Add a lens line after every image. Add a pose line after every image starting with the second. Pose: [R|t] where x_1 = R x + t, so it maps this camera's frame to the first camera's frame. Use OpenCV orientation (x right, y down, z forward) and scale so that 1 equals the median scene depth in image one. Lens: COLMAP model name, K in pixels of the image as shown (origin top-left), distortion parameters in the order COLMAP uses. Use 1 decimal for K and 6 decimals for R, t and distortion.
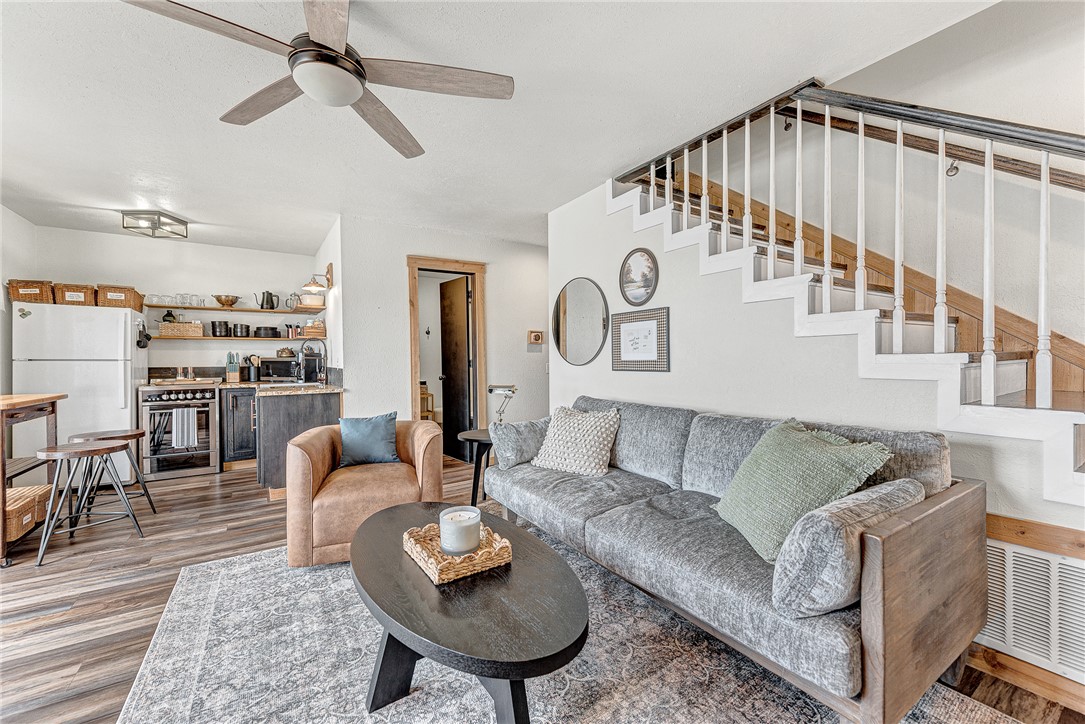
lens RADIAL K [[431.2, 0, 541.2], [0, 431.2, 359.3], [0, 0, 1]] dist [0.007649, -0.000792]
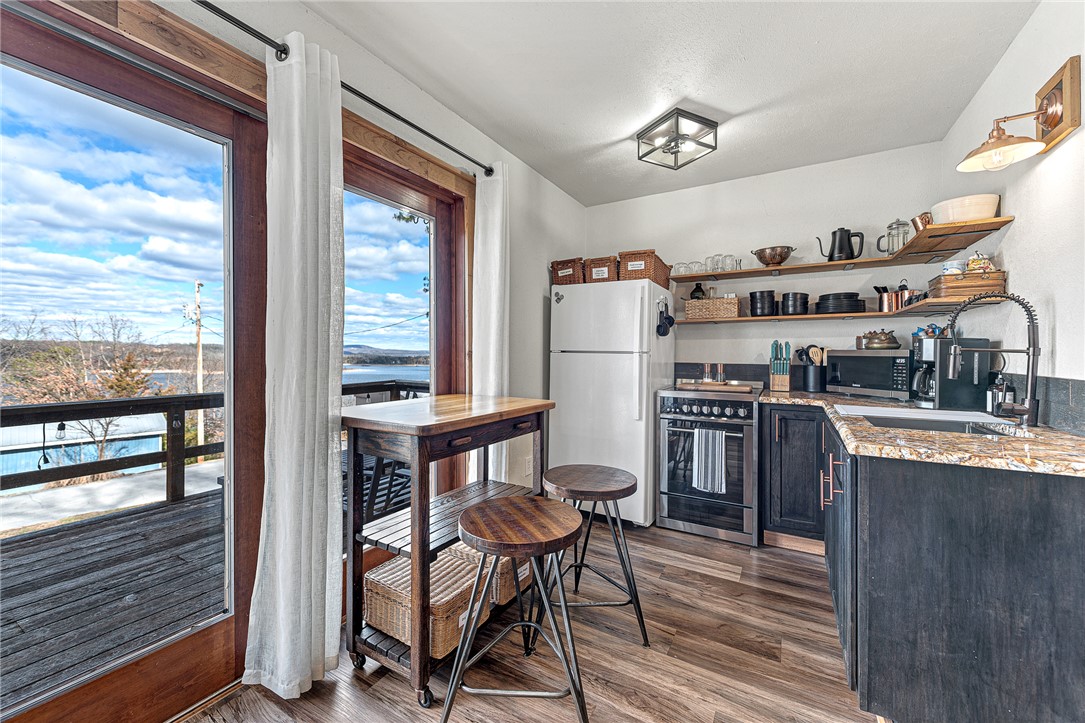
lens RADIAL K [[431.2, 0, 541.2], [0, 431.2, 358.8], [0, 0, 1]] dist [0.007649, -0.000792]
pose [[0.443605, 0.017869, -0.896044, -0.343864], [-0.008657, 0.999840, 0.015653, 0.002259], [0.896181, 0.000813, 0.443688, 0.465904]]
